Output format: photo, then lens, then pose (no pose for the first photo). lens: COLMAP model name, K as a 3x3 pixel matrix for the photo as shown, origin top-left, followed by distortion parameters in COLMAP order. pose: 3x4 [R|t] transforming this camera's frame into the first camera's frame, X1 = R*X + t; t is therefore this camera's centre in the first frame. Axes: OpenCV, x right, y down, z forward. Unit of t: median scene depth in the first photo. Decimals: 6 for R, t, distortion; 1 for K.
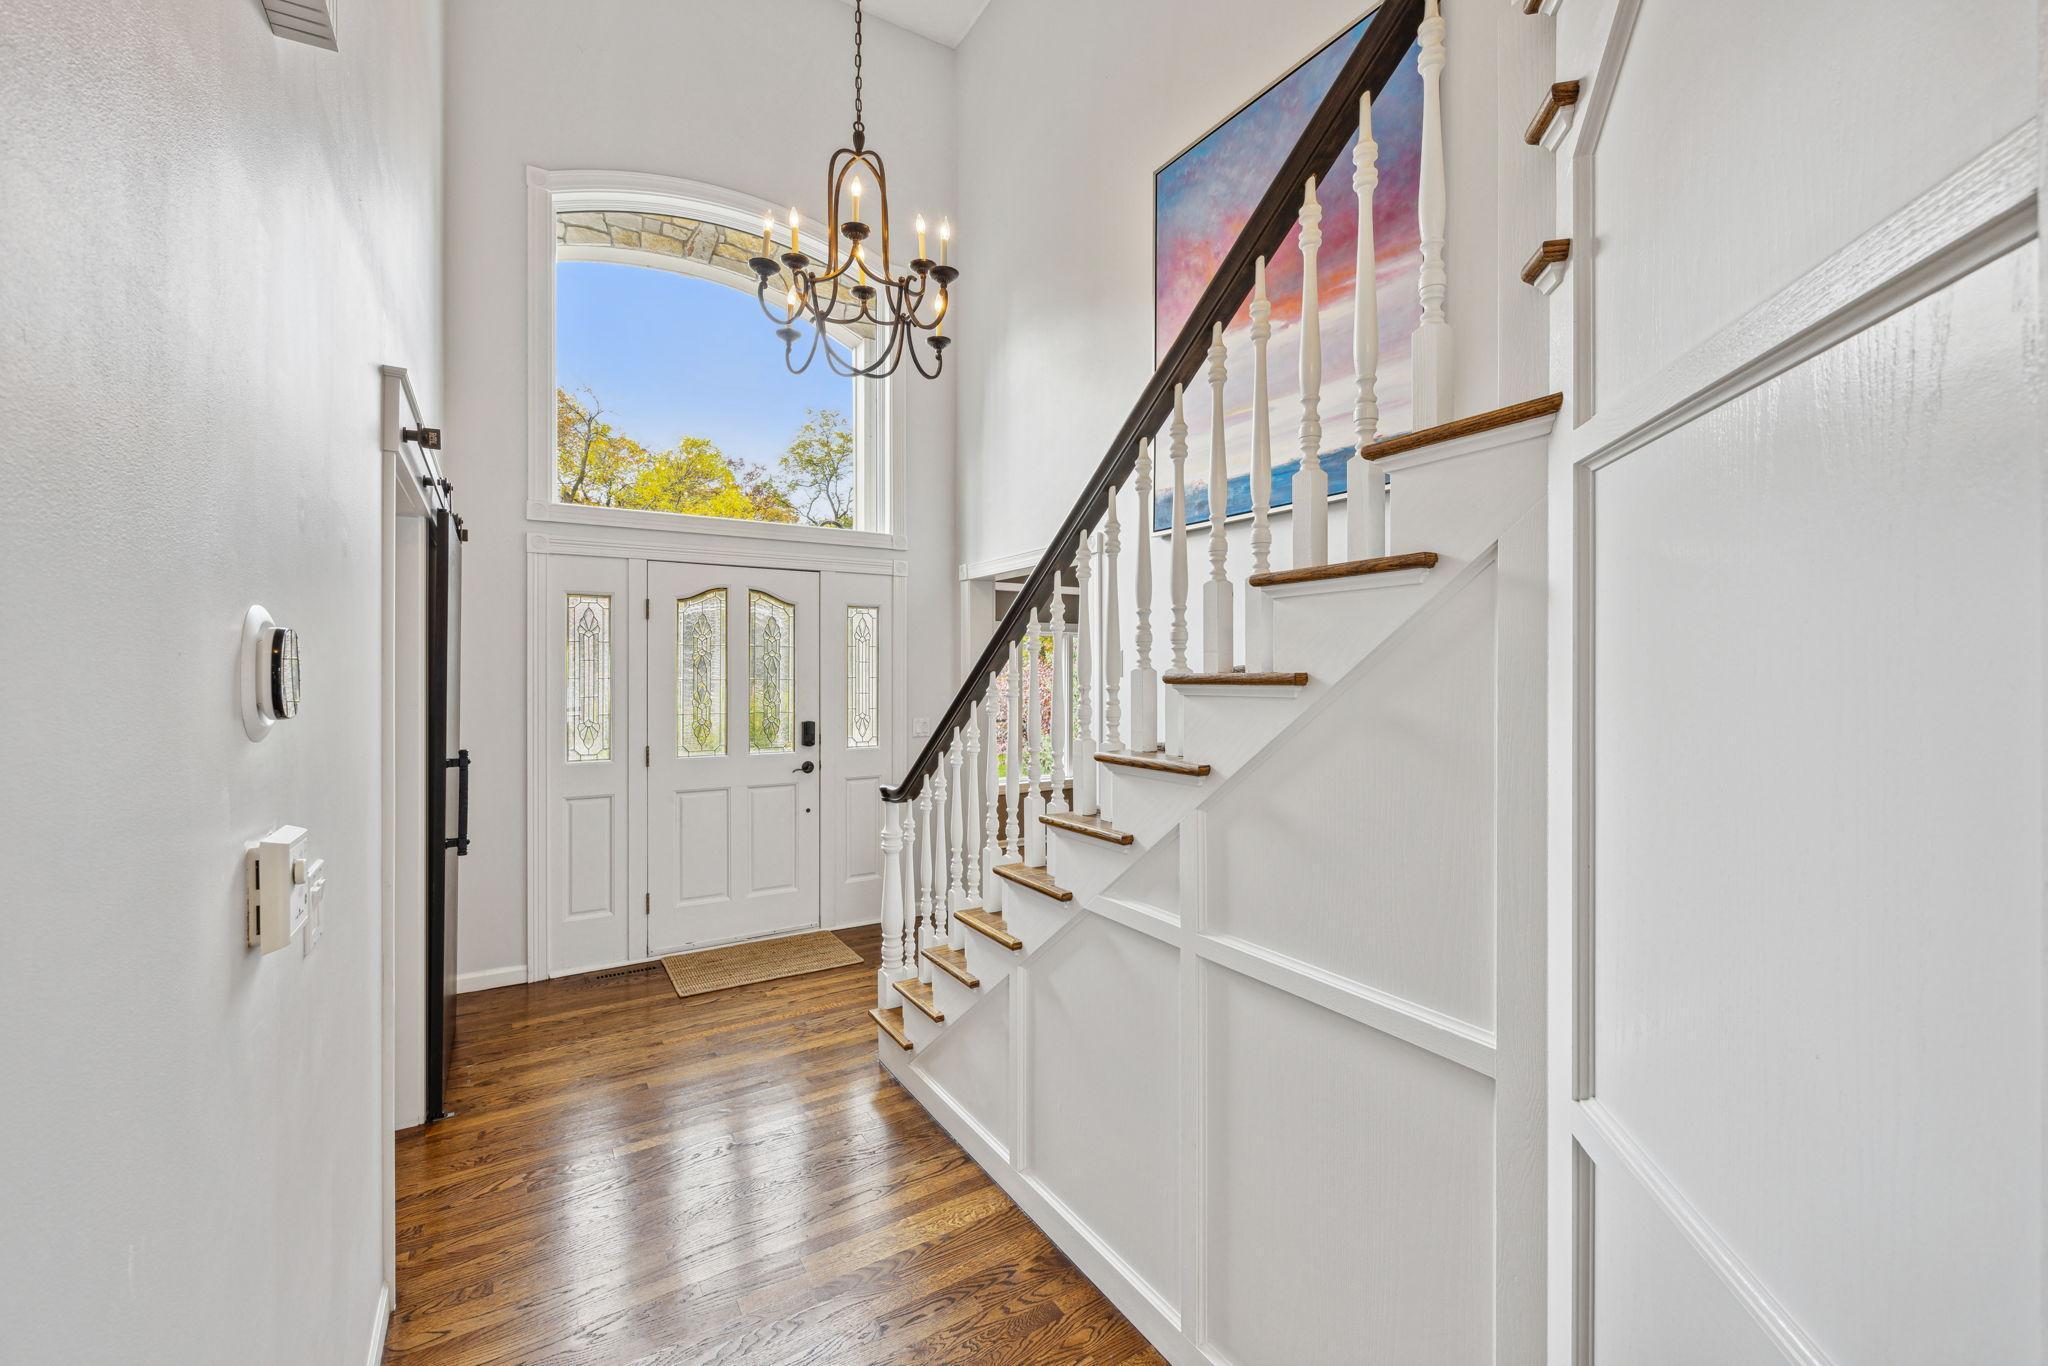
lens RADIAL K [[828.0, 0, 1012.1], [0, 828.0, 673.4], [0, 0, 1]] dist [-0.002792, 0.000260]
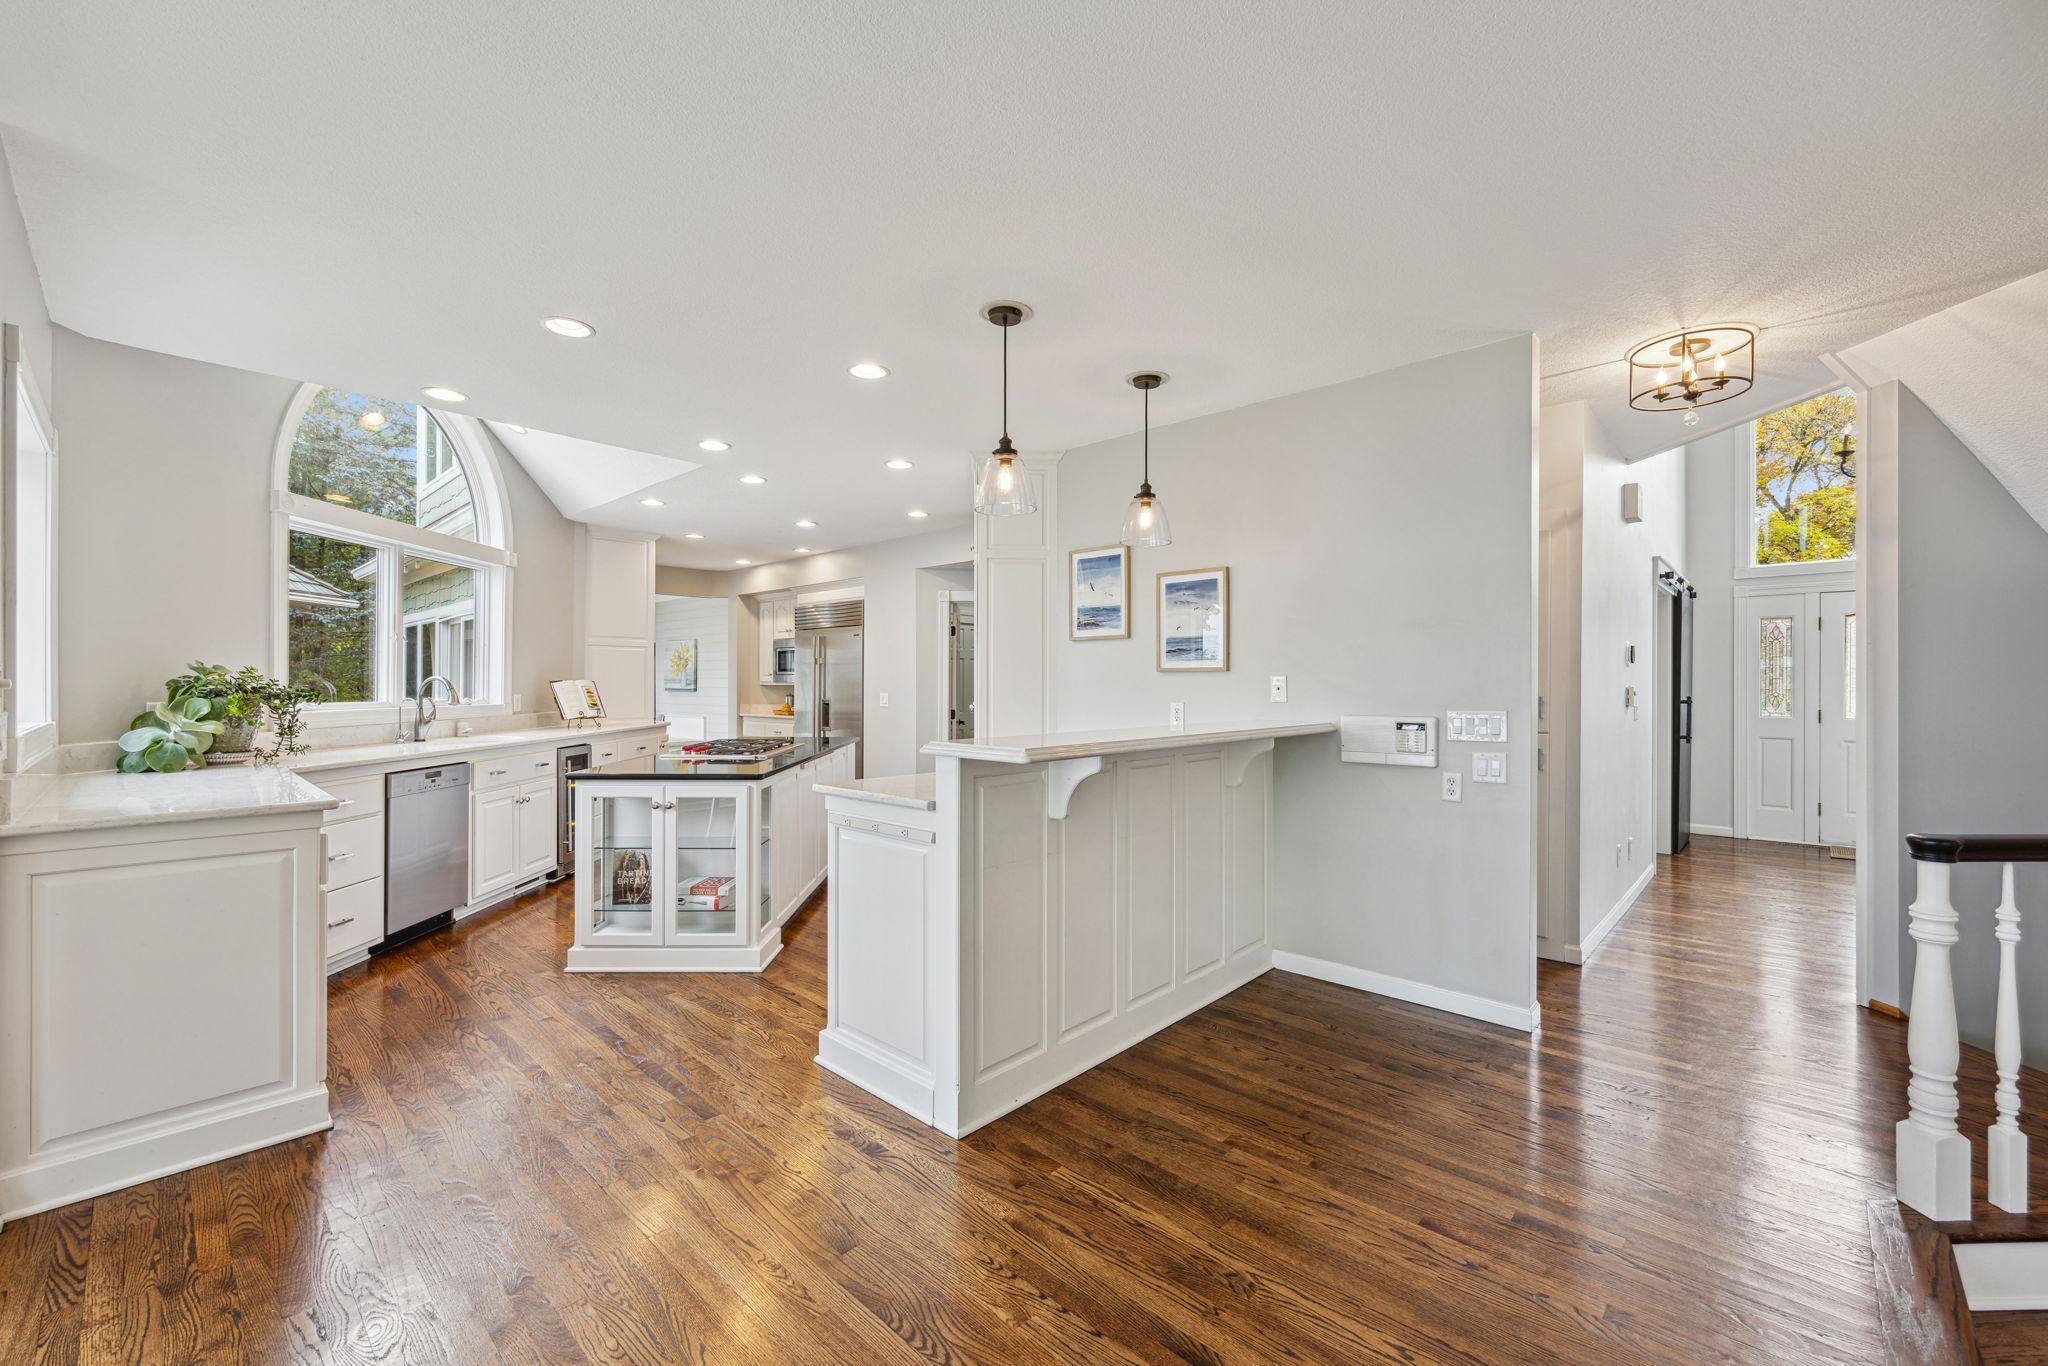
lens RADIAL K [[828.0, 0, 1018.9], [0, 828.0, 678.9], [0, 0, 1]] dist [-0.002792, 0.000260]
pose [[0.260713, -0.000417, -0.965416, 1.005724], [-0.004276, 0.999990, -0.001587, 0.055571], [0.965407, 0.004542, 0.260709, -1.312261]]
